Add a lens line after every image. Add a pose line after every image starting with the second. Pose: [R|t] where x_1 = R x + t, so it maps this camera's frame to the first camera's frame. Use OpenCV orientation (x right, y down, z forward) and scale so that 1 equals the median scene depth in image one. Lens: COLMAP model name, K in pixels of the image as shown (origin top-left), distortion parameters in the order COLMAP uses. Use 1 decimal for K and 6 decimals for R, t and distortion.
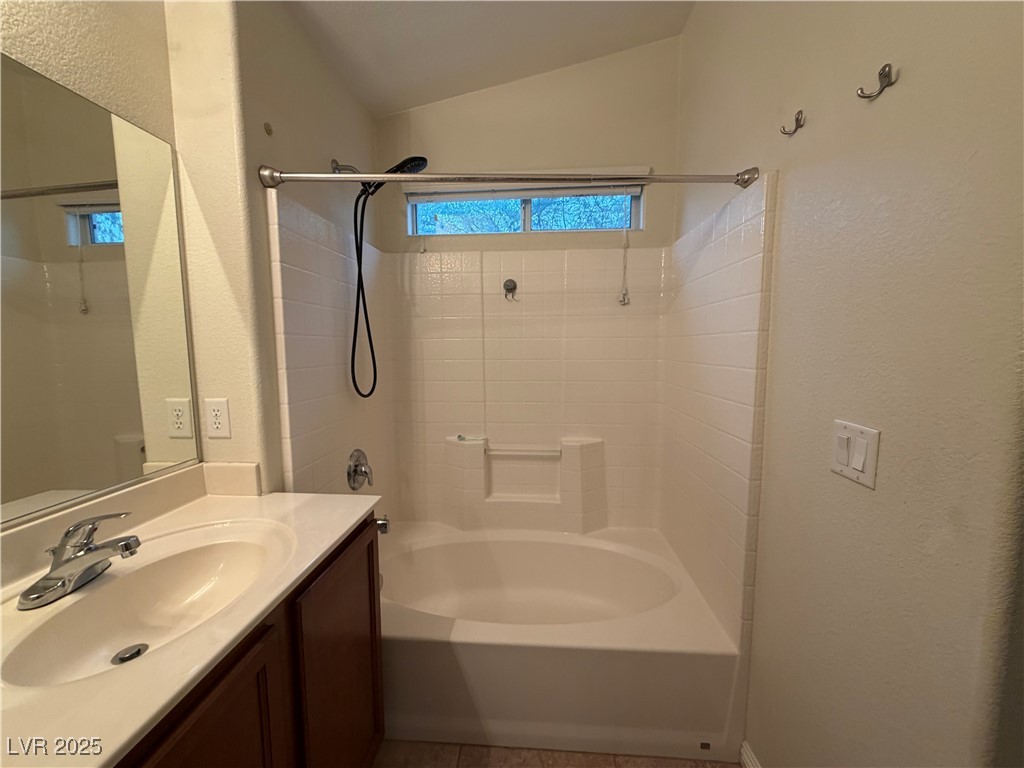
lens RADIAL K [[408.0, 0, 516.2], [0, 408.0, 384.4], [0, 0, 1]] dist [0.000418, 0.000868]
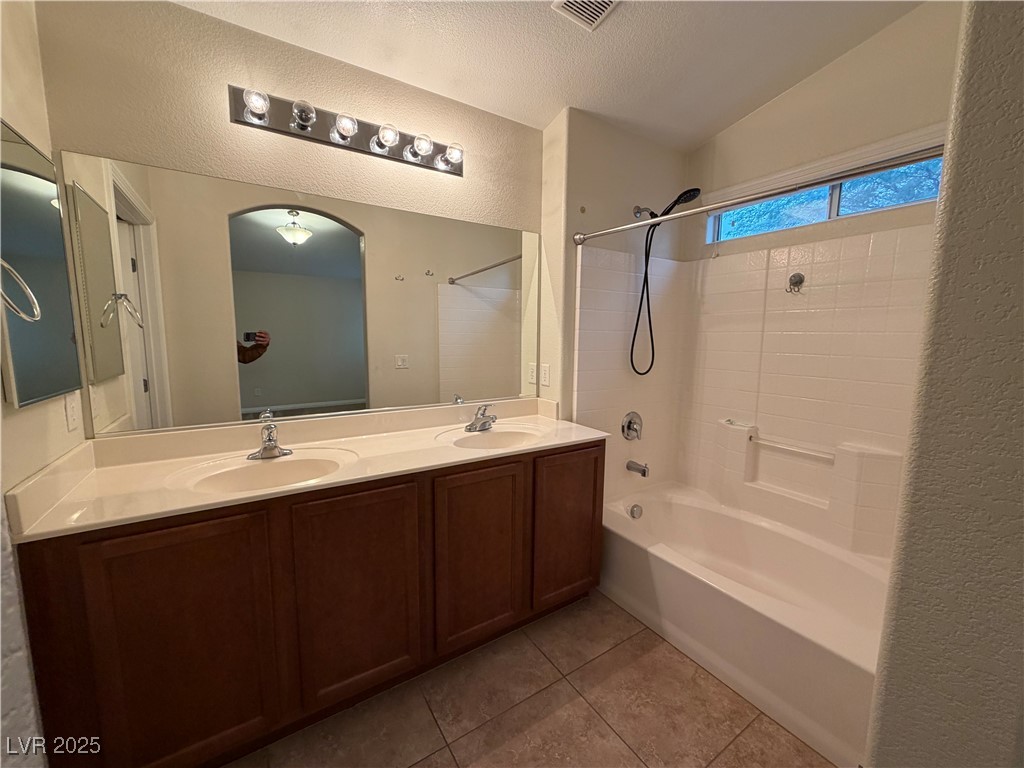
lens RADIAL K [[408.0, 0, 517.3], [0, 408.0, 383.5], [0, 0, 1]] dist [0.000418, 0.000868]
pose [[0.609434, 0.104001, -0.785986, 0.424273], [-0.088429, 0.994090, 0.062972, 0.009624], [0.787890, 0.031127, 0.615029, -0.160573]]
